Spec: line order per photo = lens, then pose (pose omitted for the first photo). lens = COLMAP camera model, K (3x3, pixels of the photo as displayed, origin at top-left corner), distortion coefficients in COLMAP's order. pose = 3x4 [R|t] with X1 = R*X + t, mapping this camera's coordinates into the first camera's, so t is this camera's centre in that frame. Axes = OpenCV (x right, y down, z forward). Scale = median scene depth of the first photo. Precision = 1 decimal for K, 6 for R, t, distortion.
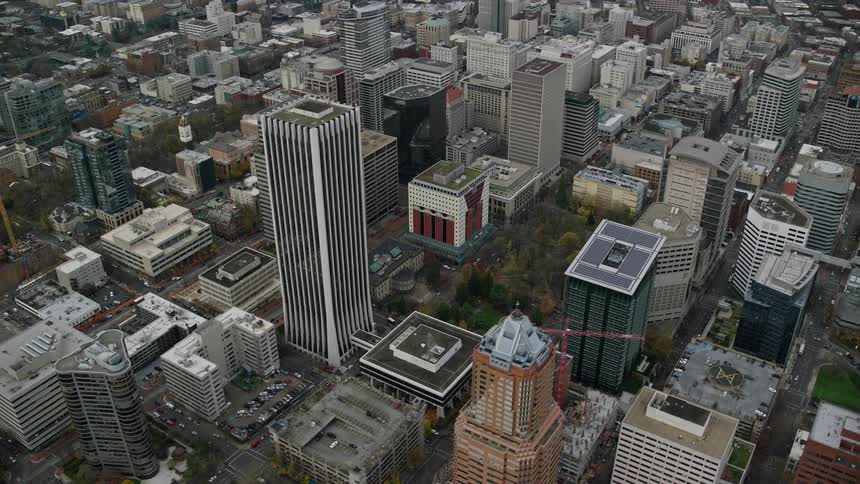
lens RADIAL K [[814.6, 0, 430.0], [0, 814.6, 242.0], [0, 0, 1]] dist [-0.148348, 0.007187]
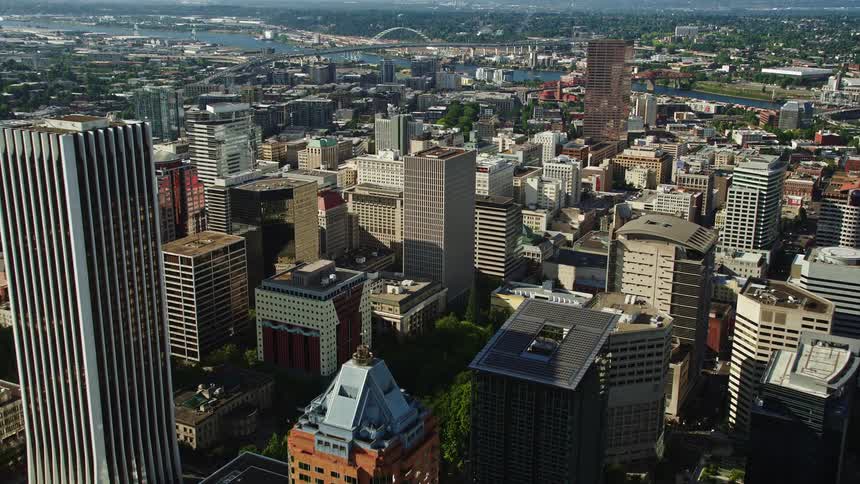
lens RADIAL K [[913.6, 0, 430.0], [0, 913.6, 242.0], [0, 0, 1]] dist [0.026871, 0.012852]
pose [[0.996234, -0.014451, 0.085487, 0.061056], [0.036586, 0.963993, -0.263397, 0.110527], [-0.078603, 0.265533, 0.960892, 0.226198]]
